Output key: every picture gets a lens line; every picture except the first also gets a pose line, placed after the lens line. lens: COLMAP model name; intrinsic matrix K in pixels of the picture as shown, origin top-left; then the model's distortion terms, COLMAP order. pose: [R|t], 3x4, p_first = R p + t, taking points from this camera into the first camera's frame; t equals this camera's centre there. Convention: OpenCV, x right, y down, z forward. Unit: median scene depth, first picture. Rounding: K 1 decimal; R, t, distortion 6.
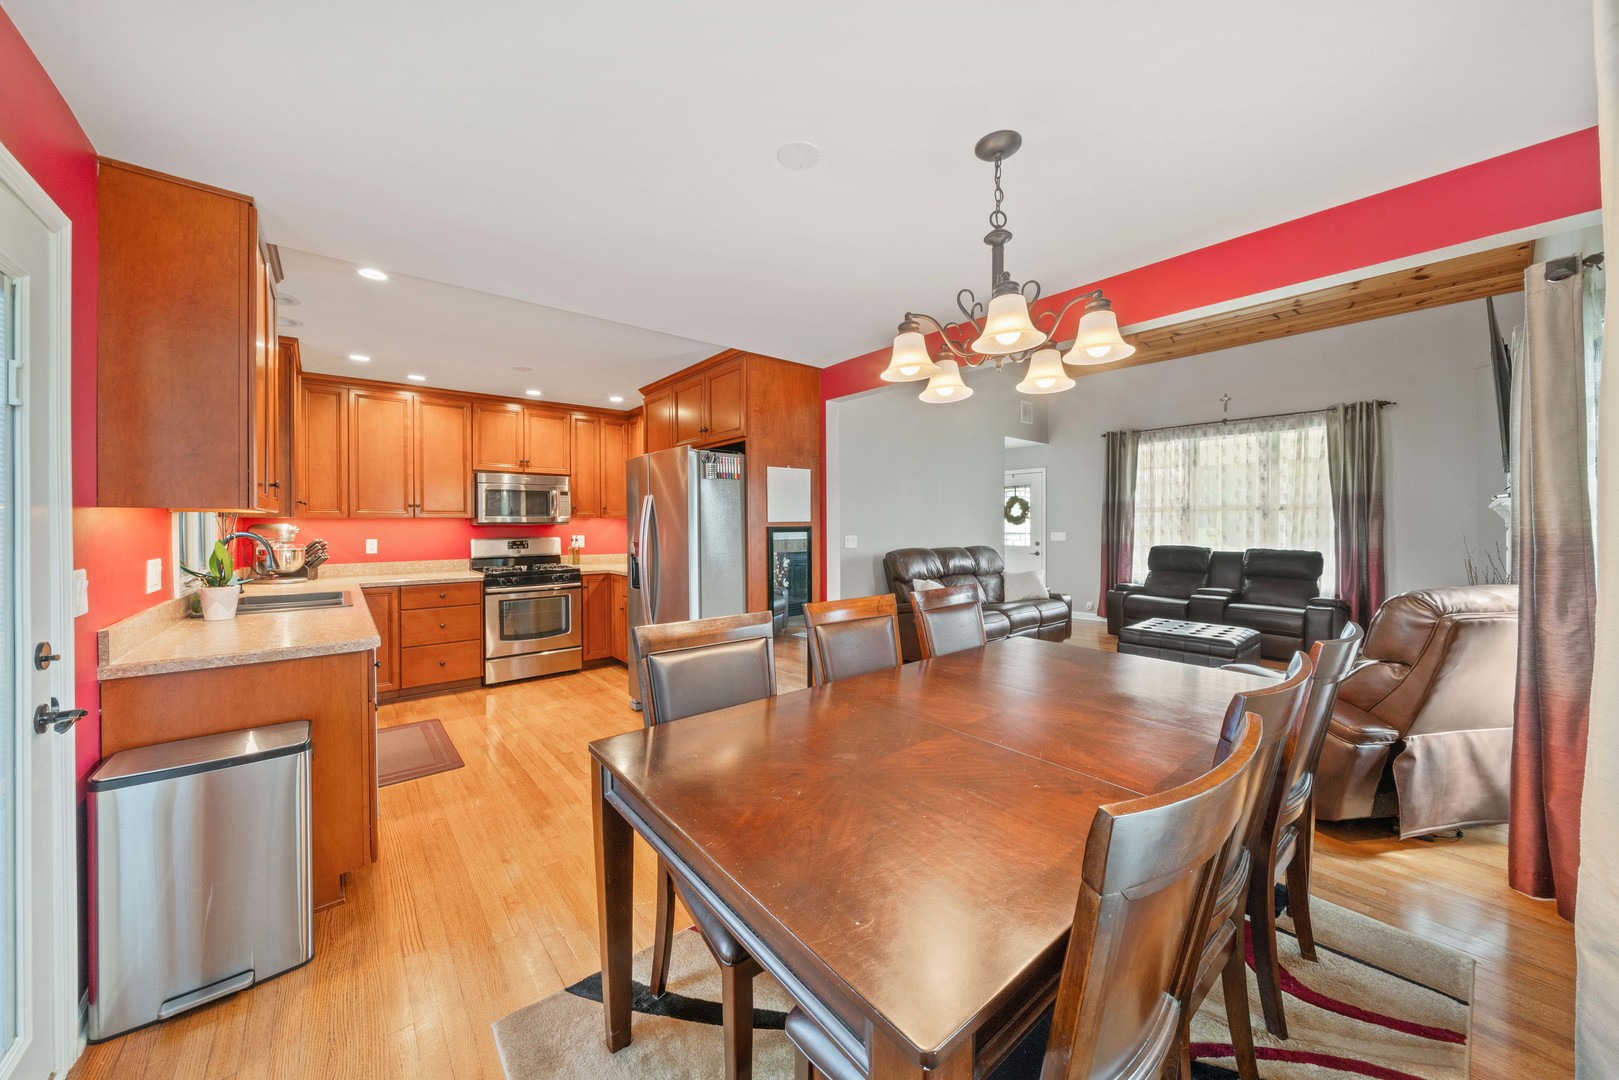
lens RADIAL K [[558.5, 0, 795.8], [0, 558.5, 527.3], [0, 0, 1]] dist [-0.001306, -0.000083]
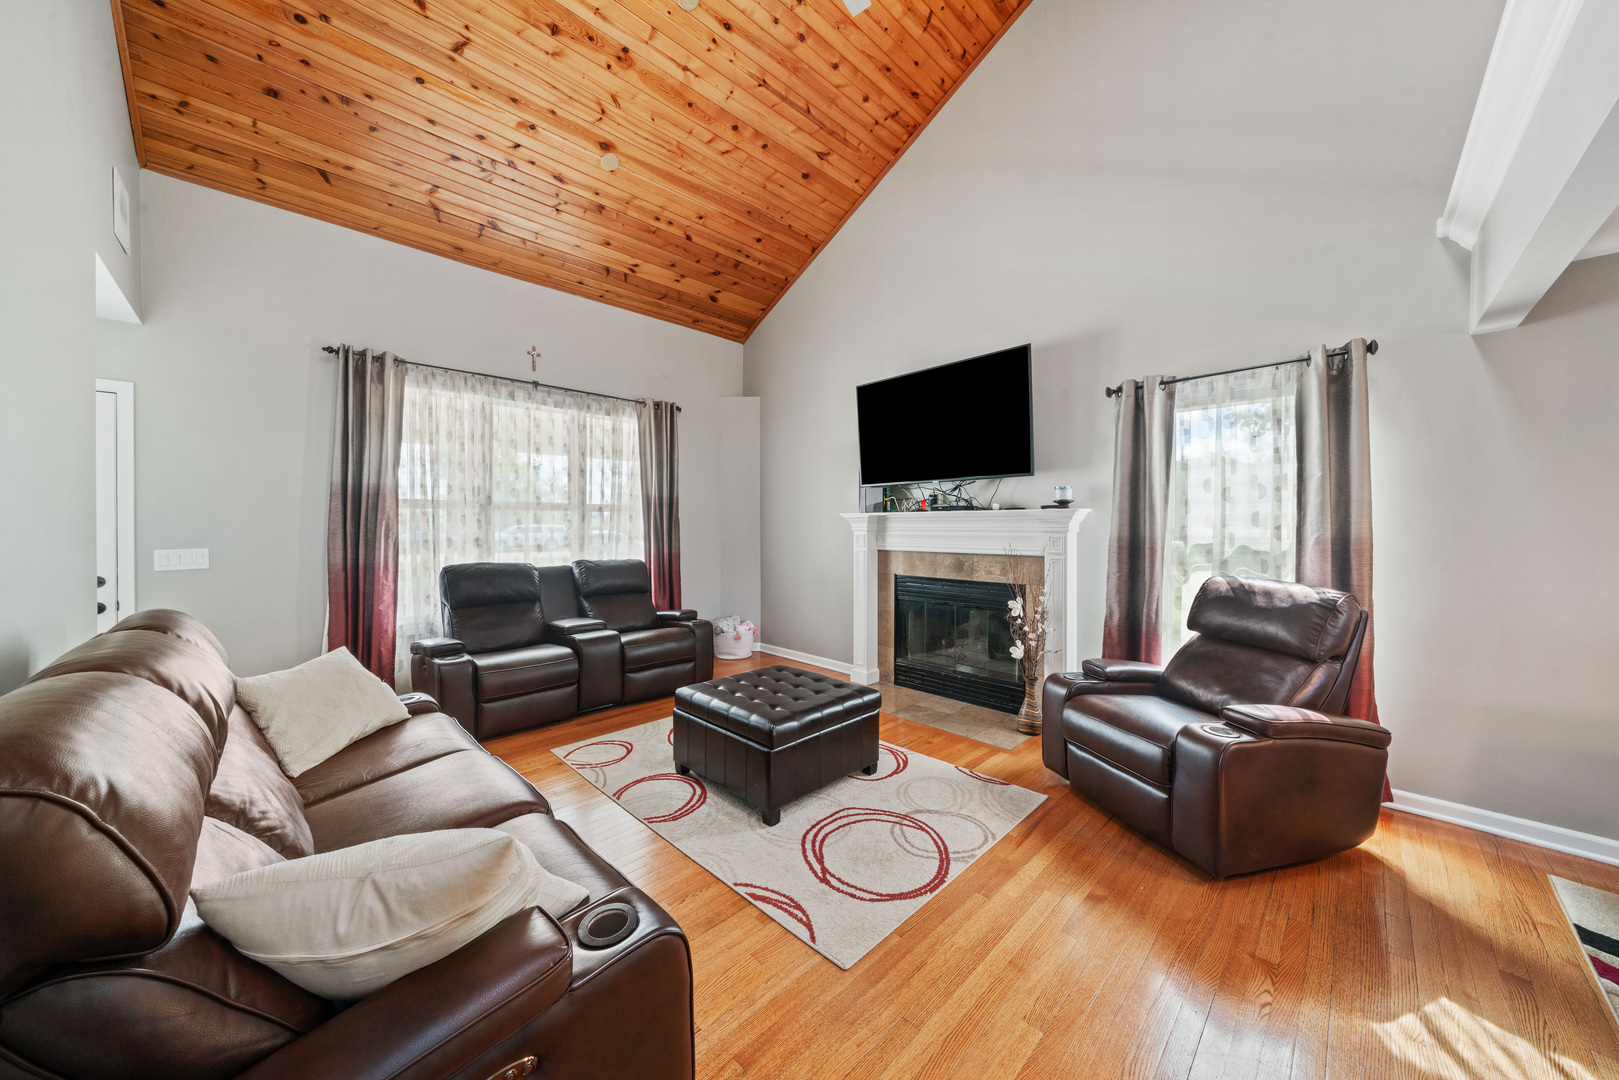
lens RADIAL K [[552.7, 0, 810.8], [0, 552.7, 523.9], [0, 0, 1]] dist [-0.000104, -0.000043]
pose [[-0.092155, 0.002578, 0.995741, 0.044314], [0.009480, 0.999954, -0.001711, -0.009425], [-0.995700, 0.009282, -0.092175, 0.968438]]
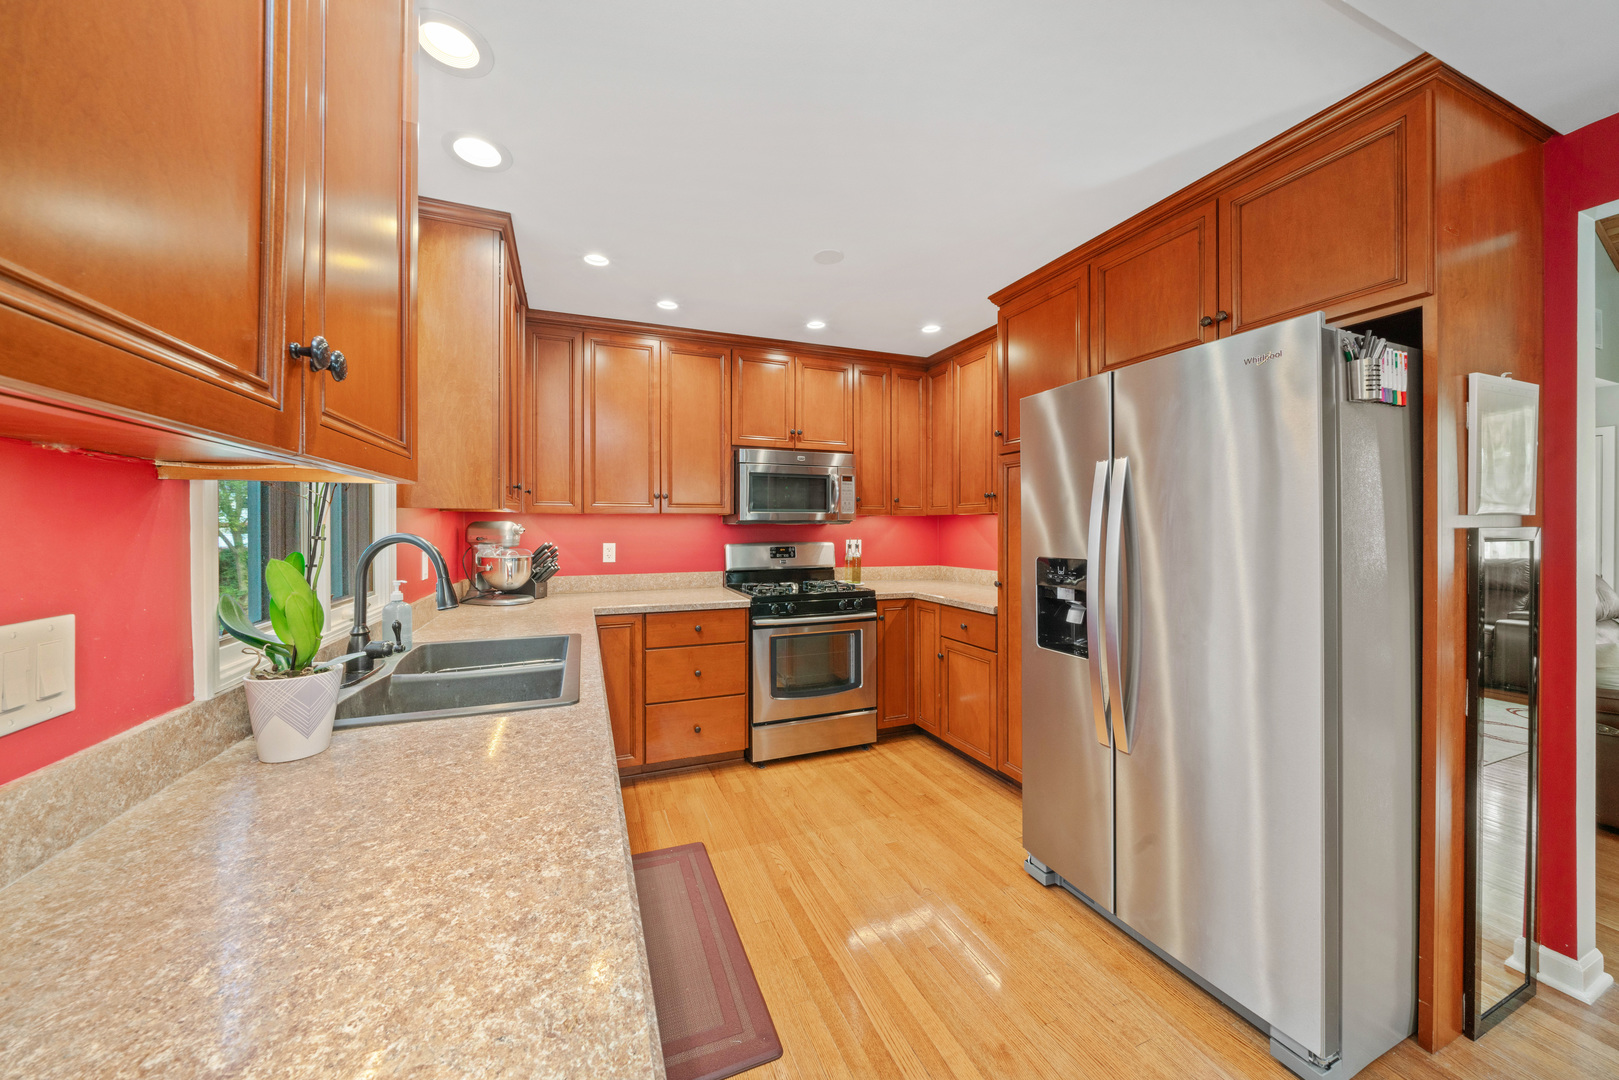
lens RADIAL K [[548.2, 0, 793.0], [0, 548.2, 530.2], [0, 0, 1]] dist [-0.000451, -0.000014]
pose [[0.949304, 0.005686, -0.314307, -0.290310], [-0.005474, 0.999984, 0.001557, 0.001960], [0.314311, 0.000242, 0.949320, 0.373712]]
